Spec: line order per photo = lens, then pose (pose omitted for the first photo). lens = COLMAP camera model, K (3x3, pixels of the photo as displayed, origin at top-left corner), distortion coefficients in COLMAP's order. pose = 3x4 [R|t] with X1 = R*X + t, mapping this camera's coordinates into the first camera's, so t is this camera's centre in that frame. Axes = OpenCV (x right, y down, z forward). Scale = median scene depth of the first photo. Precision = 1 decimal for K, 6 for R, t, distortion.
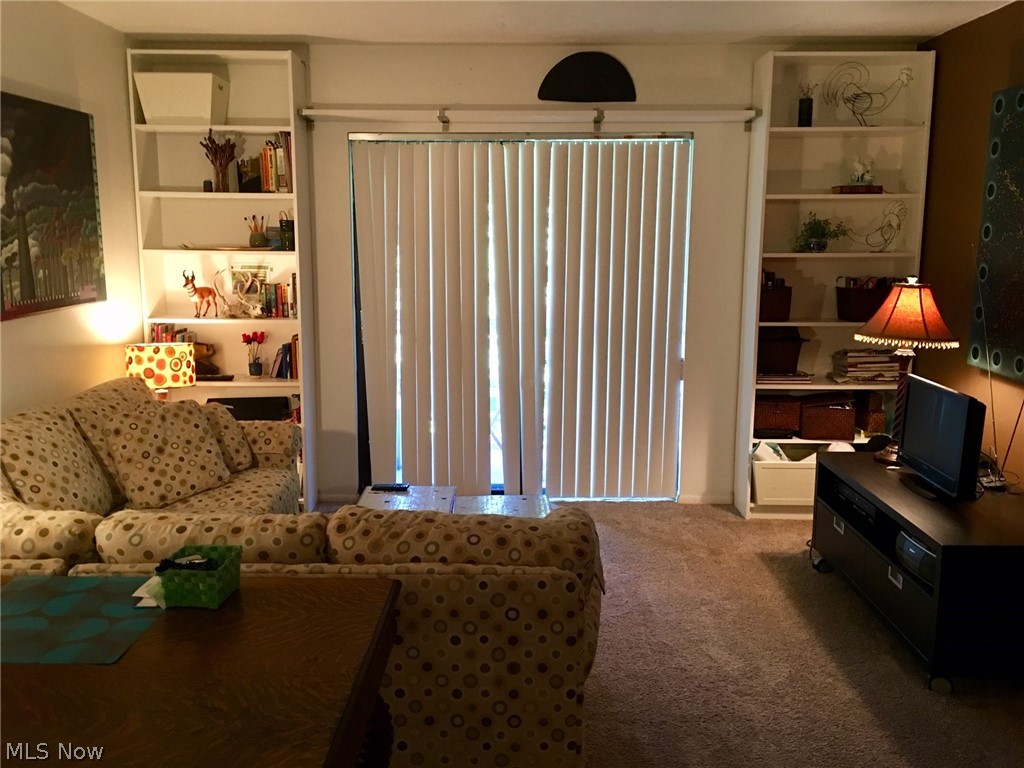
lens RADIAL K [[869.7, 0, 511.0], [0, 869.7, 384.3], [0, 0, 1]] dist [0.082758, -0.096770]
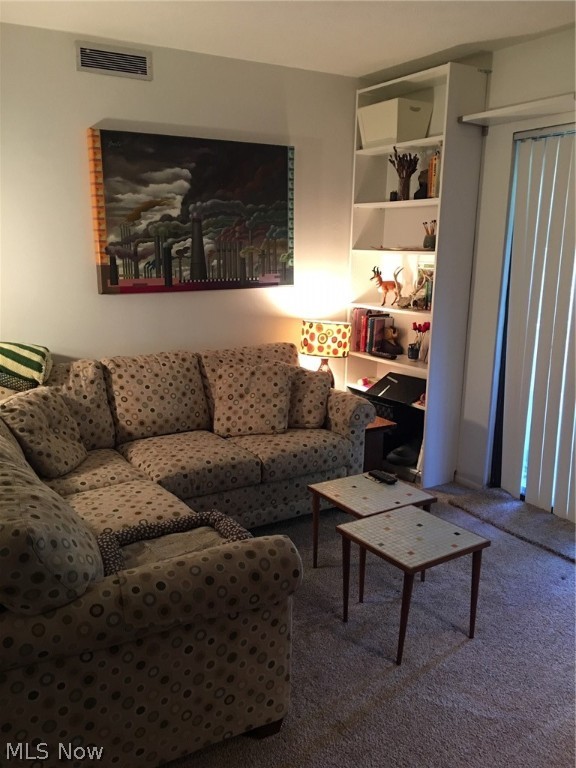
lens RADIAL K [[652.3, 0, 285.0], [0, 652.3, 387.5], [0, 0, 1]] dist [0.082758, -0.096770]
pose [[0.528248, 0.189418, -0.827692, 0.331394], [-0.153811, 0.980019, 0.126113, -0.053403], [0.835042, 0.060689, 0.546828, 0.357782]]
